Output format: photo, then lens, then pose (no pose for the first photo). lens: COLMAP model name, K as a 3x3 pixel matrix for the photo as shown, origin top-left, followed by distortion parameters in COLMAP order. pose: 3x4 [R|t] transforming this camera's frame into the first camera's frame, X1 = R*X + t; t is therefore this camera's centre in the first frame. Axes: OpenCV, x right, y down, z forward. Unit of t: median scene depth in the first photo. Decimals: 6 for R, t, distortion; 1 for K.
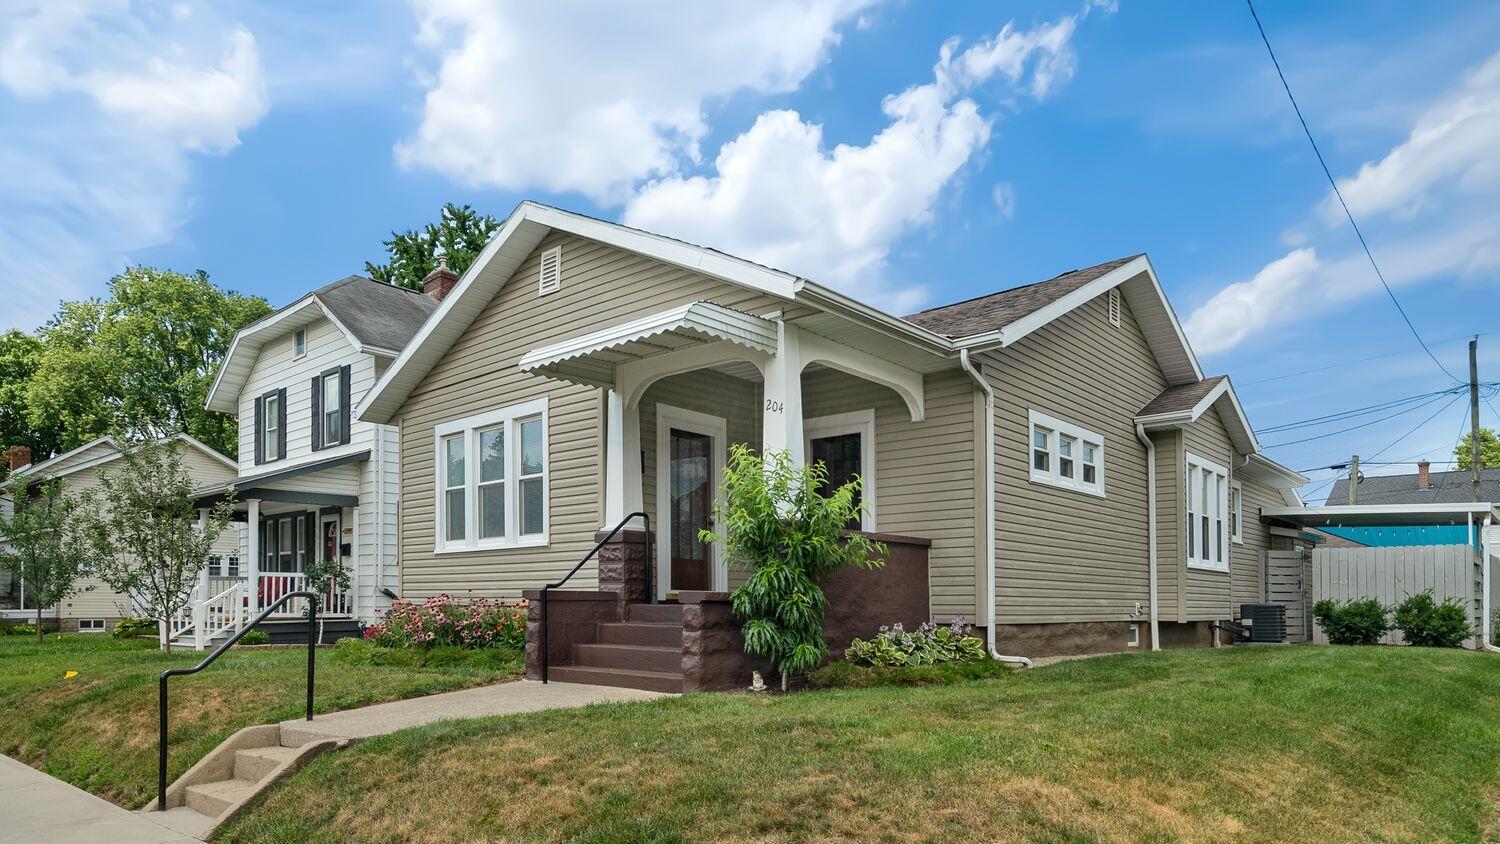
lens RADIAL K [[895.5, 0, 744.9], [0, 895.5, 458.0], [0, 0, 1]] dist [0.001414, 0.000794]
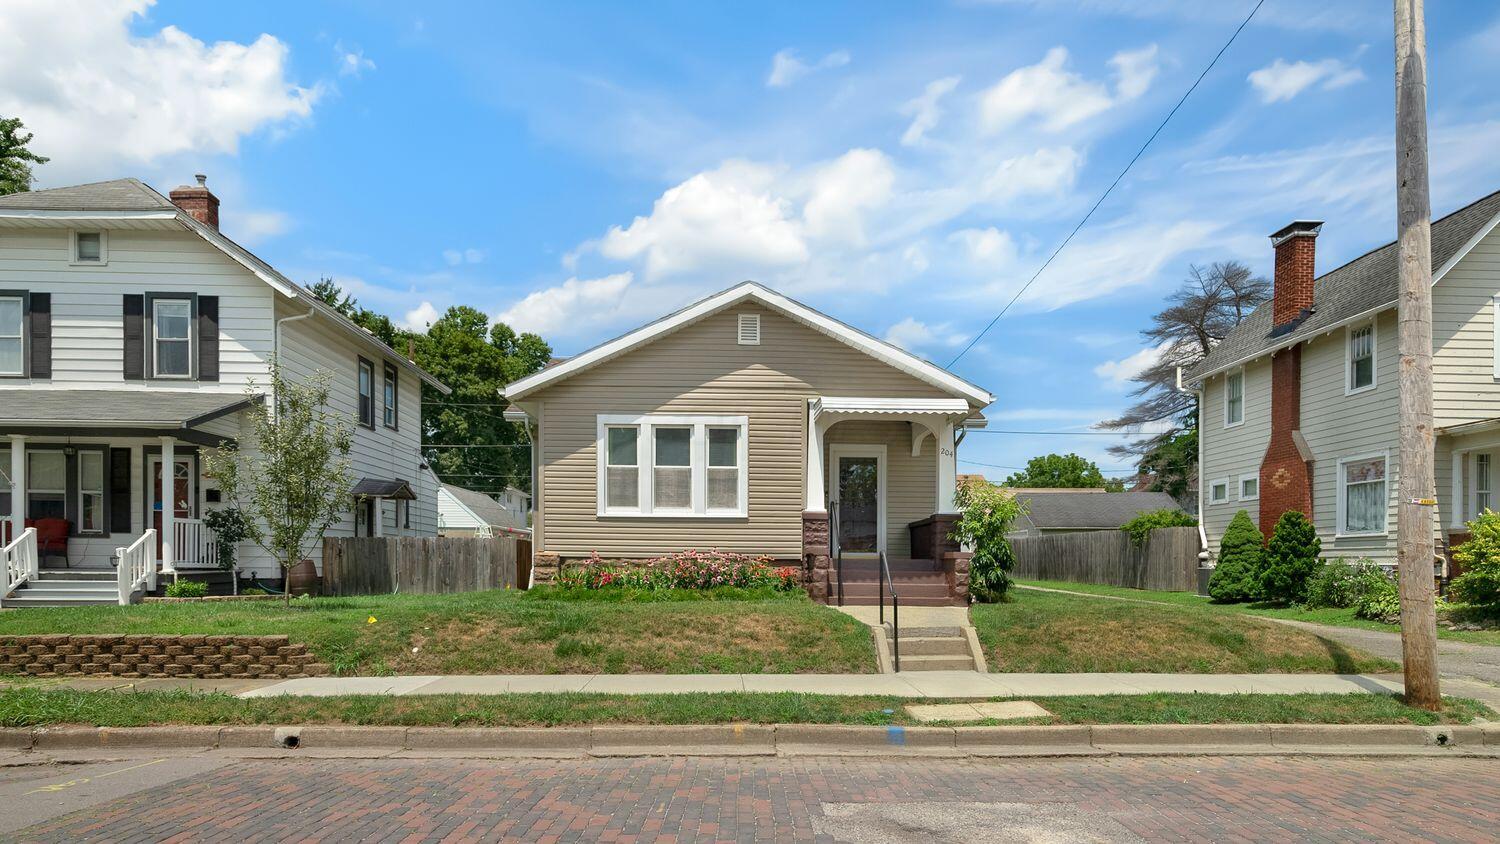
lens RADIAL K [[901.2, 0, 700.8], [0, 901.2, 378.5], [0, 0, 1]] dist [0.004350, 0.001112]
pose [[0.774856, 0.132367, 0.618124, -1.114340], [-0.110315, 0.991141, -0.073959, -0.009743], [-0.622438, -0.010881, 0.782593, -0.102408]]
